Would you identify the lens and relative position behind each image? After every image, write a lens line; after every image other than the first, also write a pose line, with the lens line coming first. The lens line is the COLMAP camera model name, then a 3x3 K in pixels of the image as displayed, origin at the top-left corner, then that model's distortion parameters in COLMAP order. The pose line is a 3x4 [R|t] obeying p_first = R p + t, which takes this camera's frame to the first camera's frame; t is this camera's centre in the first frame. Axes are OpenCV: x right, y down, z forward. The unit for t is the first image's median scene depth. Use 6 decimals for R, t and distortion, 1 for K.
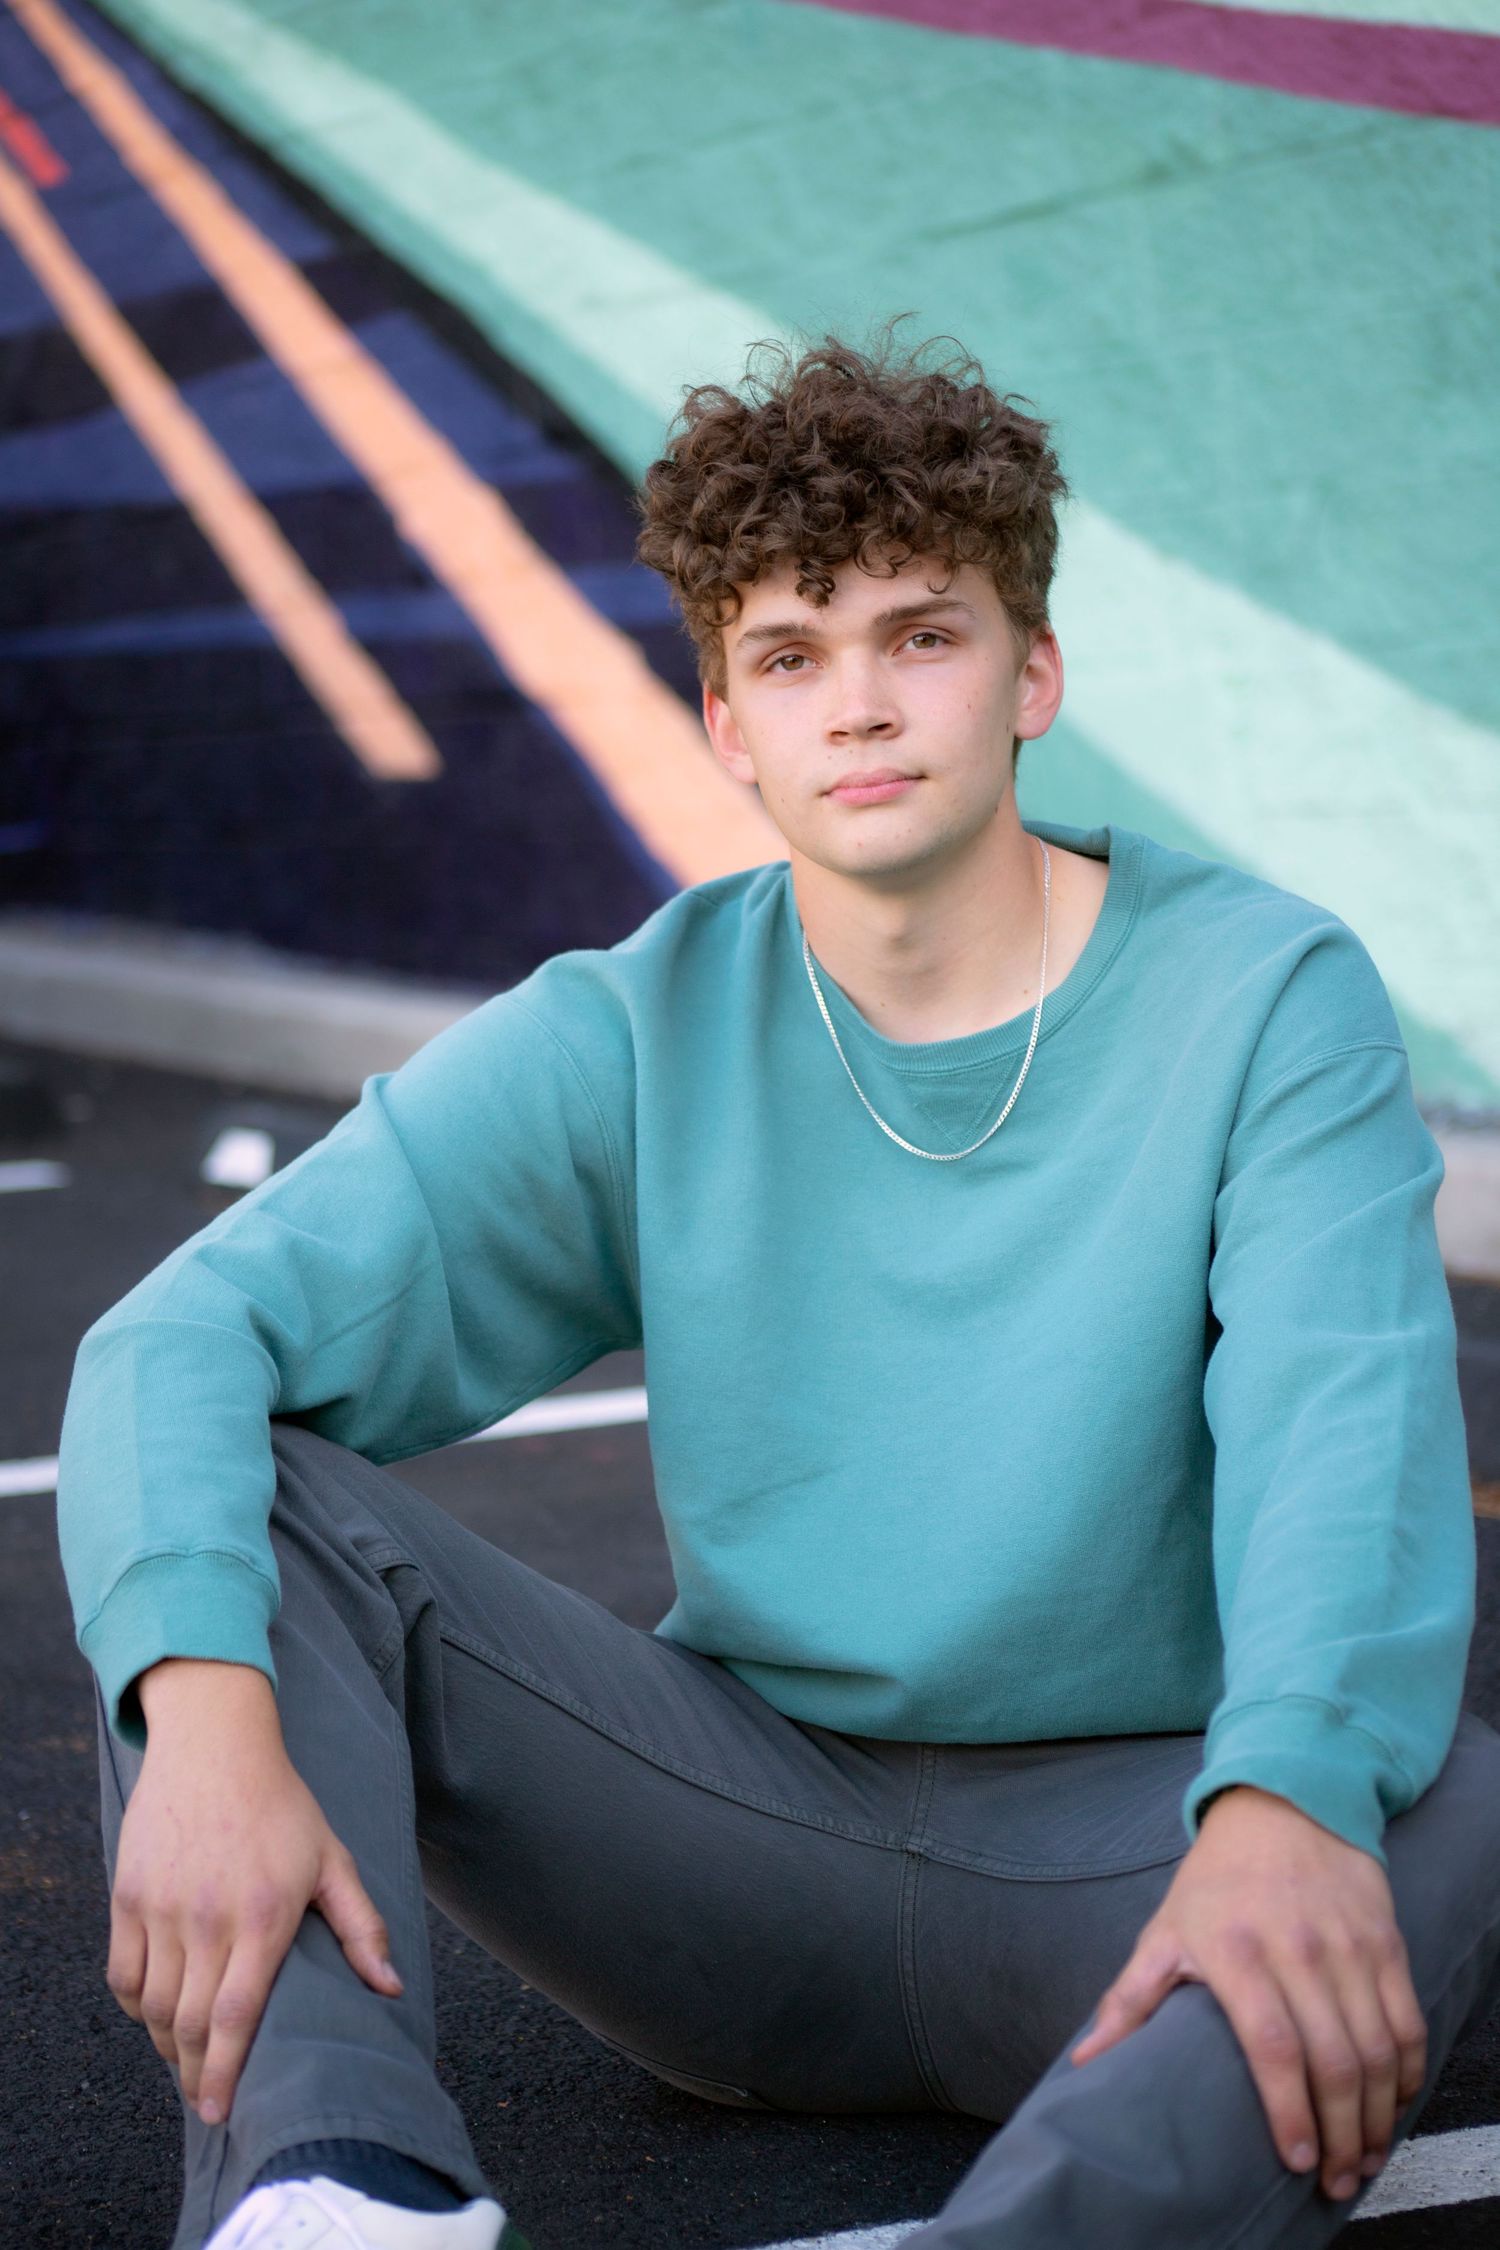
lens RADIAL K [[5473.7, 0, 609.7], [0, 5473.7, 1125.2], [0, 0, 1]] dist [0.113151, 0.816211]
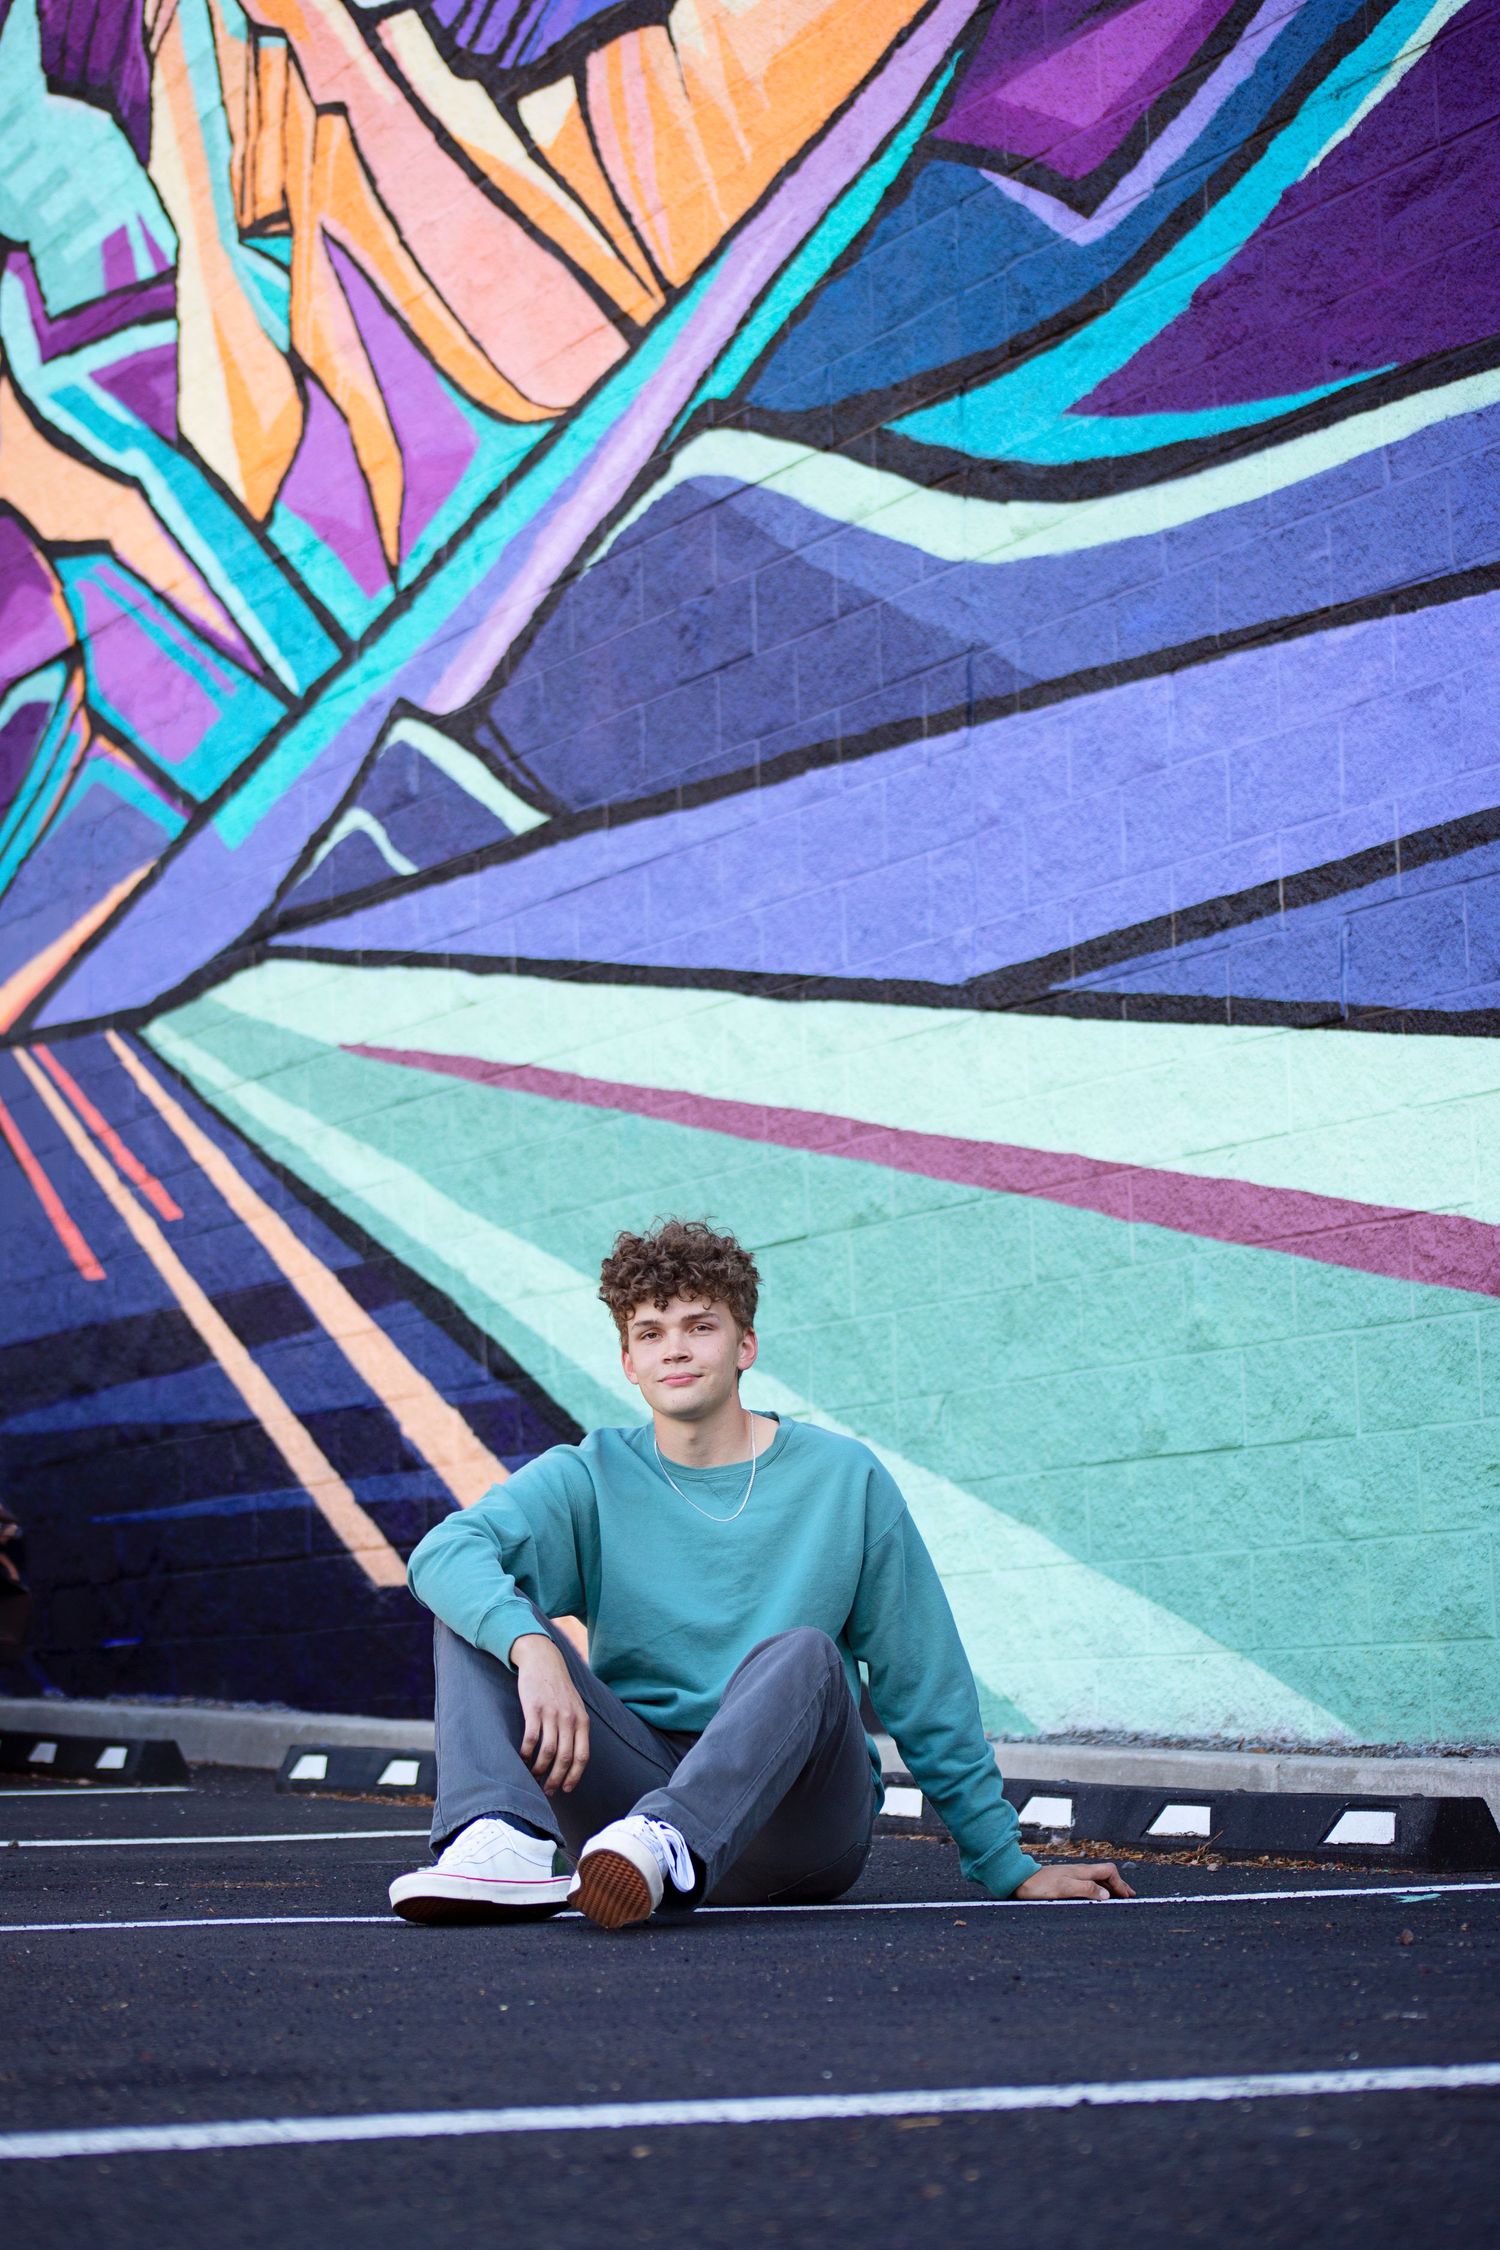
lens RADIAL K [[4856.7, 0, 750.0], [0, 4856.7, 1125.0], [0, 0, 1]] dist [0.009838, 0.023670]
pose [[0.997772, 0.040873, 0.052723, -0.019009], [-0.029189, 0.978140, -0.205888, 0.120420], [-0.059986, 0.203891, 0.977154, -0.530337]]
